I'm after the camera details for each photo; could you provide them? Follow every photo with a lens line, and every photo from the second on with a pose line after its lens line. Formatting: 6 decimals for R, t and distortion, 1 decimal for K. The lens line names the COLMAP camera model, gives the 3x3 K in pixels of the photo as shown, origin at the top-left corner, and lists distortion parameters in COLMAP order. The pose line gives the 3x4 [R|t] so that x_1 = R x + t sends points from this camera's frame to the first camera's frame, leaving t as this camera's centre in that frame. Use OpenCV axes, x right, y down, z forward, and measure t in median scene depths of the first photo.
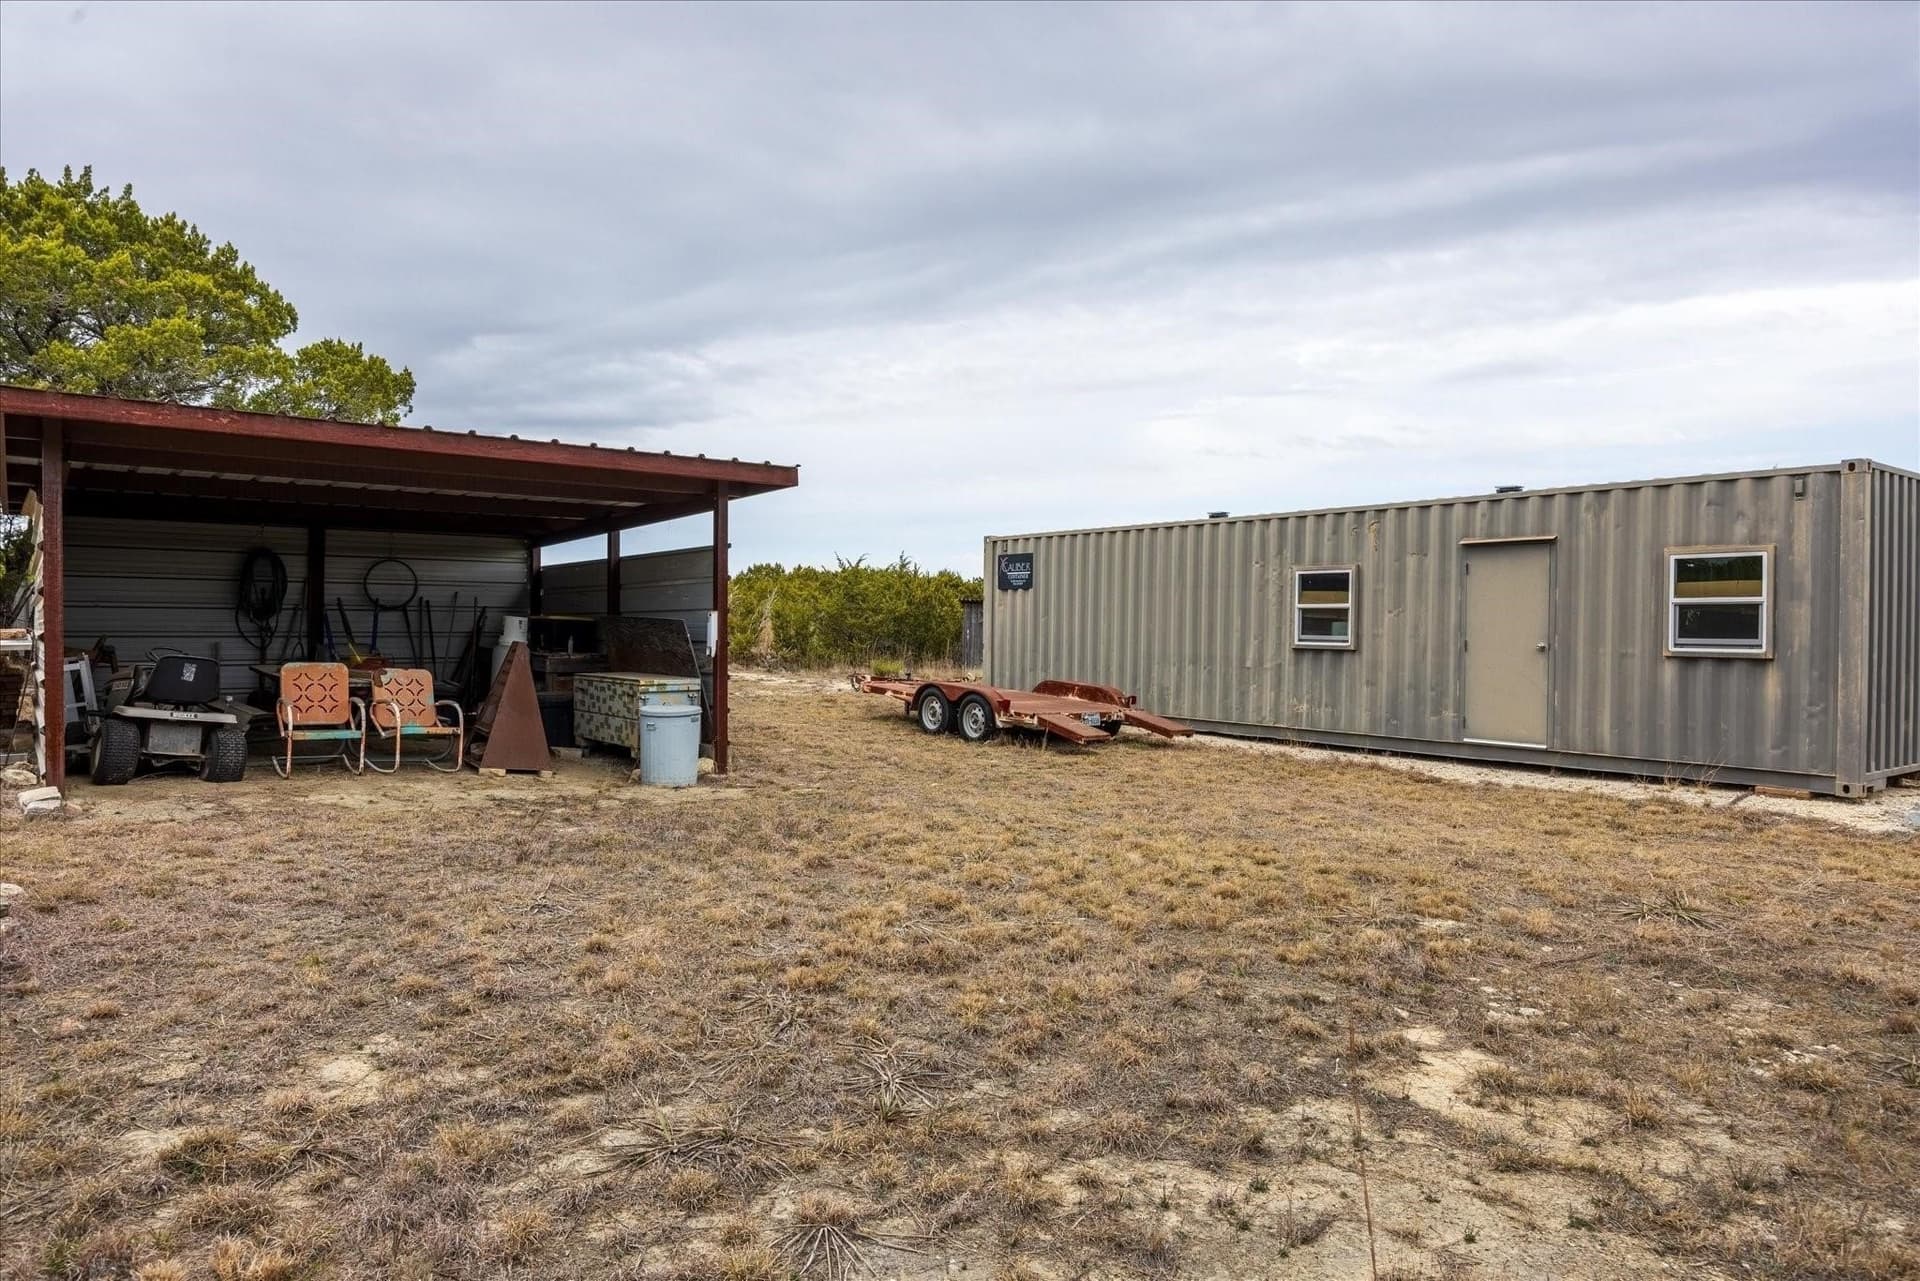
lens RADIAL K [[1188.7, 0, 960.0], [0, 1188.7, 640.5], [0, 0, 1]] dist [-0.004964, -0.003226]
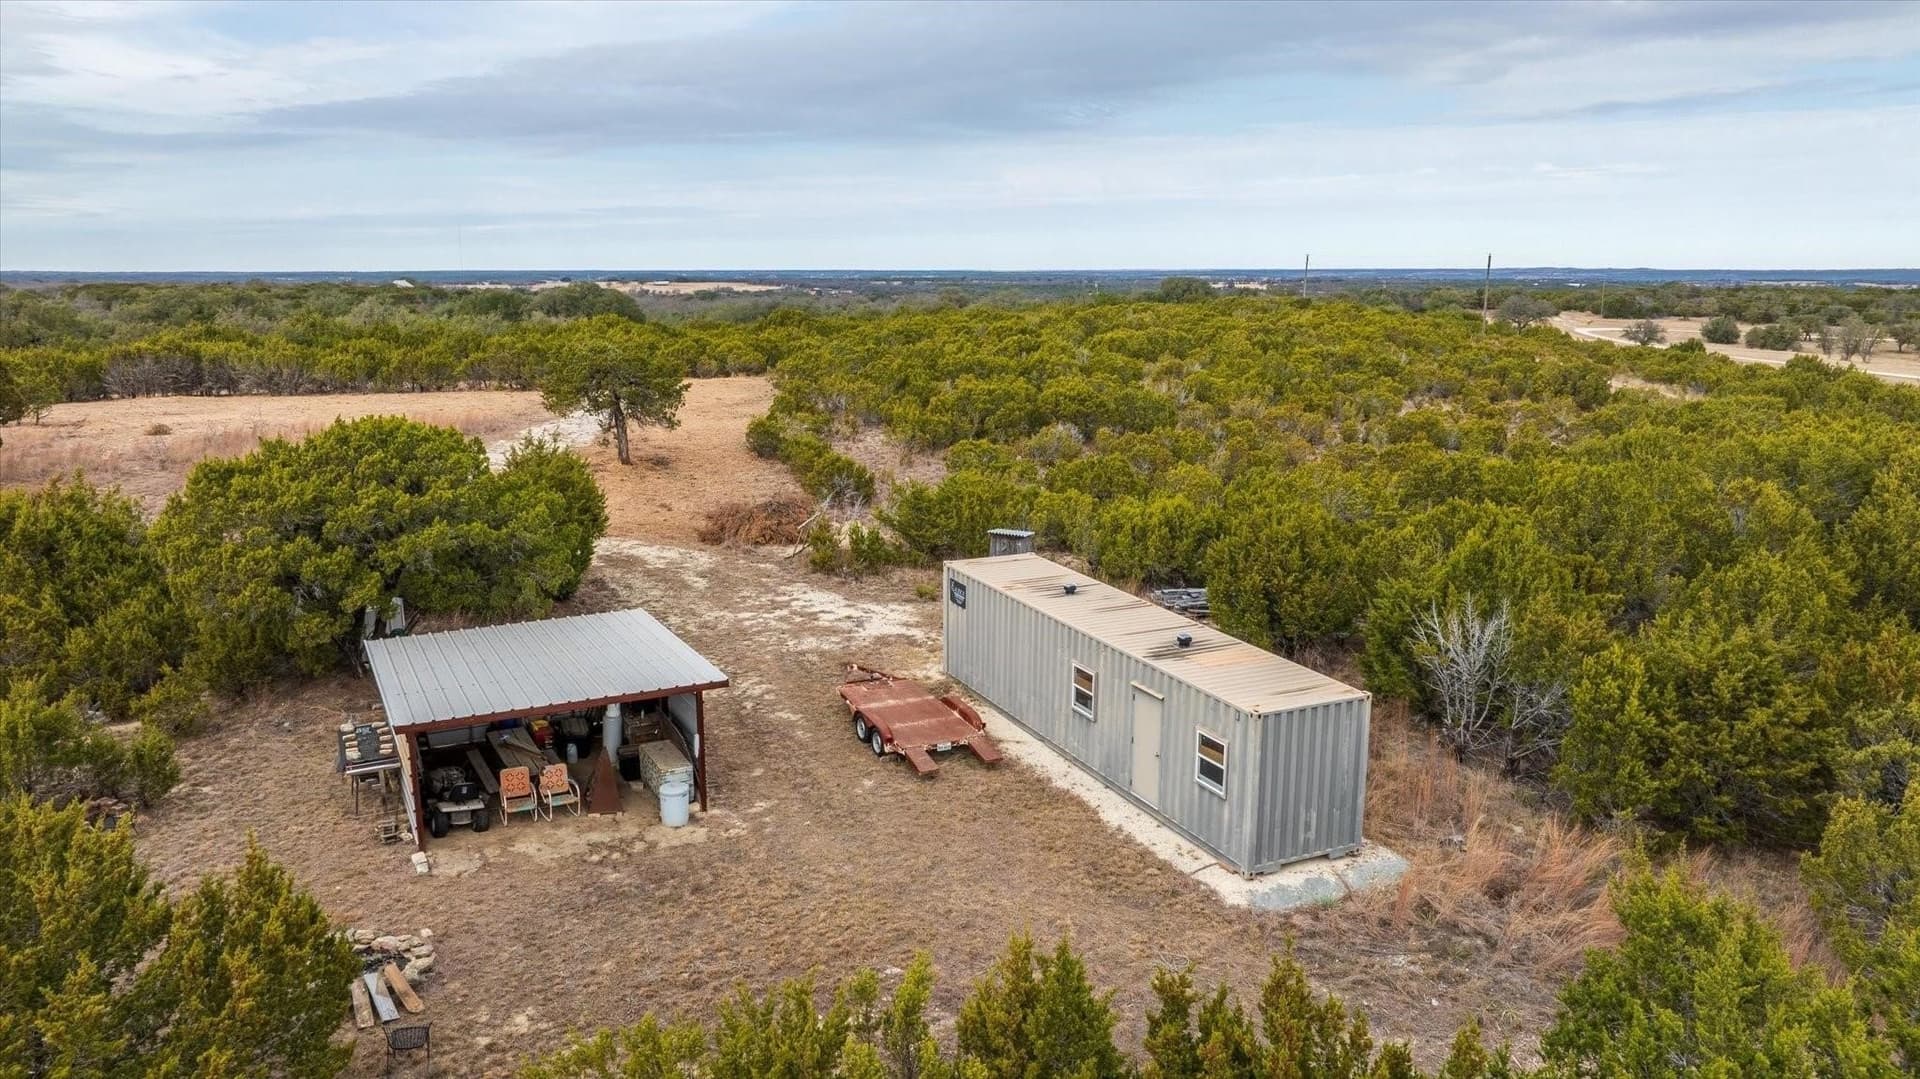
lens RADIAL K [[1369.2, 0, 960.0], [0, 1369.2, 539.5], [0, 0, 1]] dist [-0.014231, 0.005424]
pose [[0.980212, 0.034703, -0.194884, 0.662439], [0.002465, 0.982297, 0.187315, -0.774617], [0.197934, -0.184089, 0.962774, -1.063468]]
